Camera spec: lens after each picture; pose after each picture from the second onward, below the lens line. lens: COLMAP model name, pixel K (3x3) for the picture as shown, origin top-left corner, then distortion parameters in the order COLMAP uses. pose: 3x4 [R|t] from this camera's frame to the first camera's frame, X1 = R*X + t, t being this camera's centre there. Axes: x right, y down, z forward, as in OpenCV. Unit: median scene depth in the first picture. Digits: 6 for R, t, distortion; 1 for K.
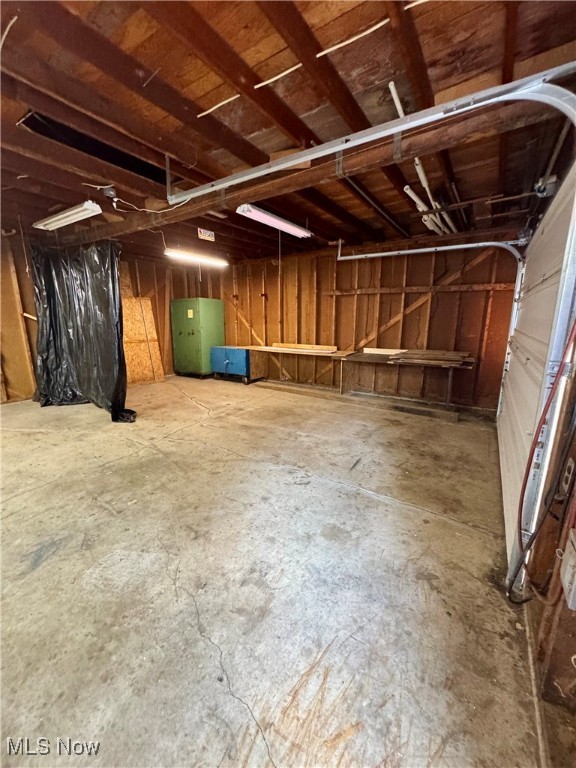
lens RADIAL K [[307.6, 0, 287.0], [0, 307.6, 385.0], [0, 0, 1]] dist [-0.003034, 0.000122]
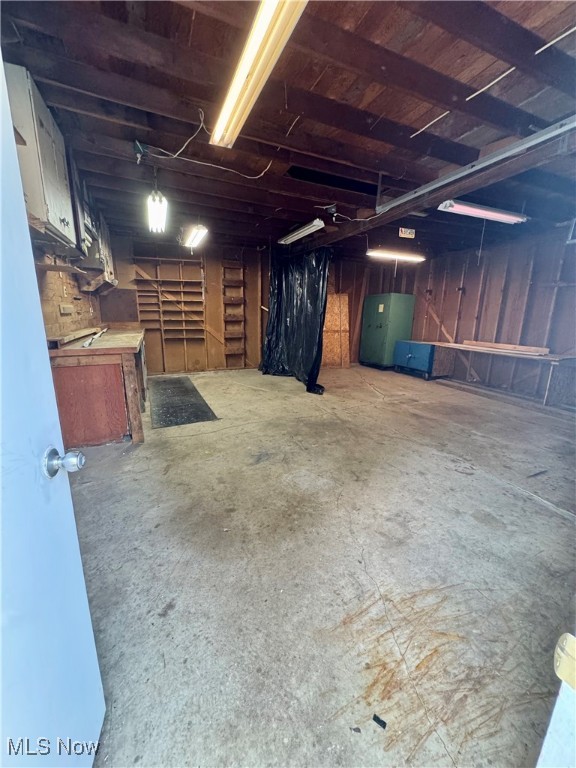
lens RADIAL K [[307.6, 0, 287.9], [0, 307.6, 388.1], [0, 0, 1]] dist [-0.003034, 0.000122]
pose [[0.833473, 0.145114, -0.533165, 0.058819], [-0.136663, 0.989058, 0.055558, 0.060850], [0.535393, 0.026558, 0.844185, -0.157856]]
